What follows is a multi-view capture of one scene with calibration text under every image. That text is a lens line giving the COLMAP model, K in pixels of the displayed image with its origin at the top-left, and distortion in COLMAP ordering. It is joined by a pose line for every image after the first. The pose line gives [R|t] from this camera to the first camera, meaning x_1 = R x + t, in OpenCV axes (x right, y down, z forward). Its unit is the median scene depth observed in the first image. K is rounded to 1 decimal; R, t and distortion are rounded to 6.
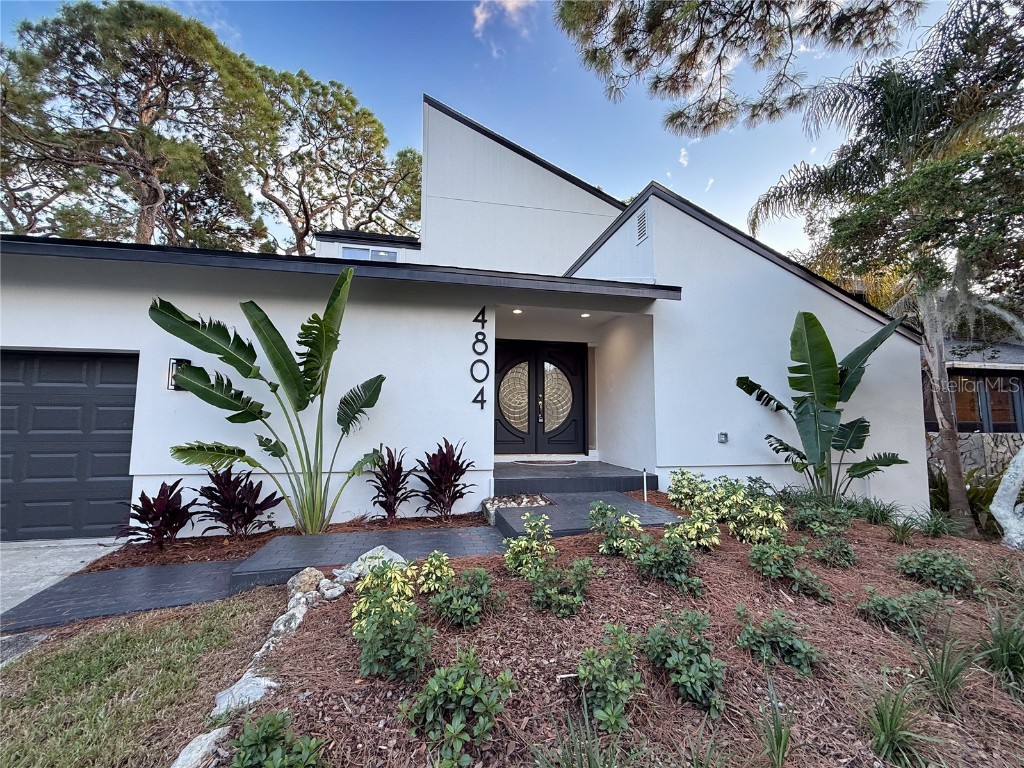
lens RADIAL K [[428.7, 0, 509.6], [0, 428.7, 384.4], [0, 0, 1]] dist [-0.001808, 0.000343]
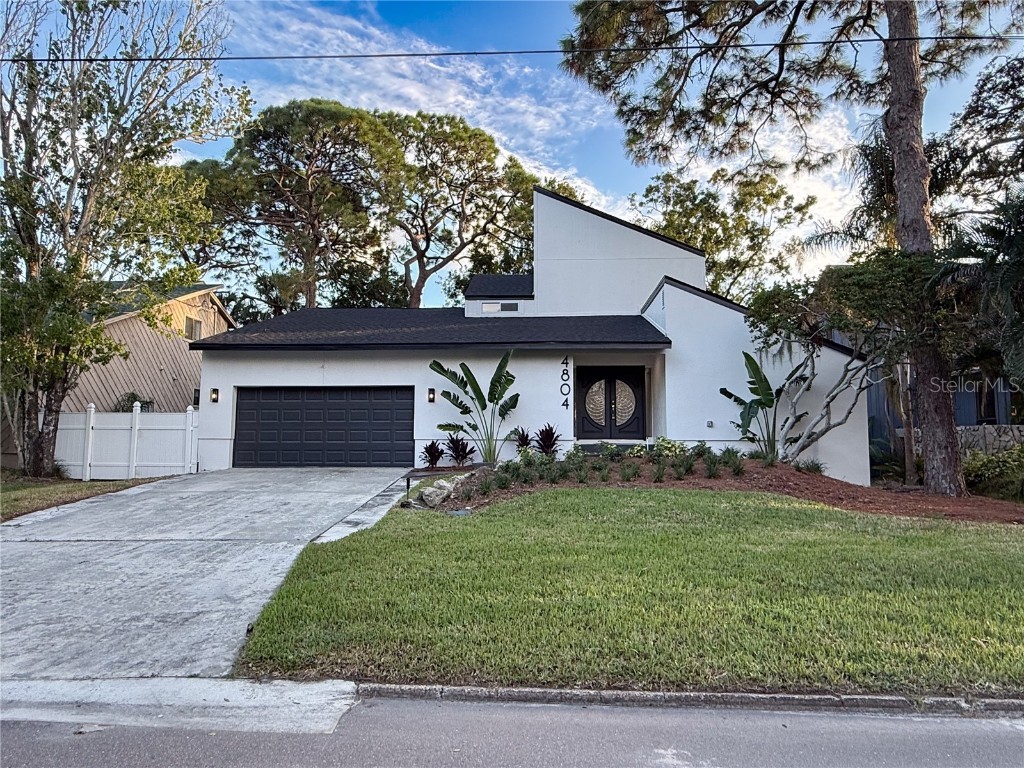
lens RADIAL K [[626.4, 0, 512.0], [0, 626.4, 384.0], [0, 0, 1]] dist [-0.000996, -0.000333]
pose [[0.969278, -0.026843, -0.244498, 0.389029], [0.025012, 0.999631, -0.010590, -0.031220], [0.244692, 0.004150, 0.969592, -1.808191]]
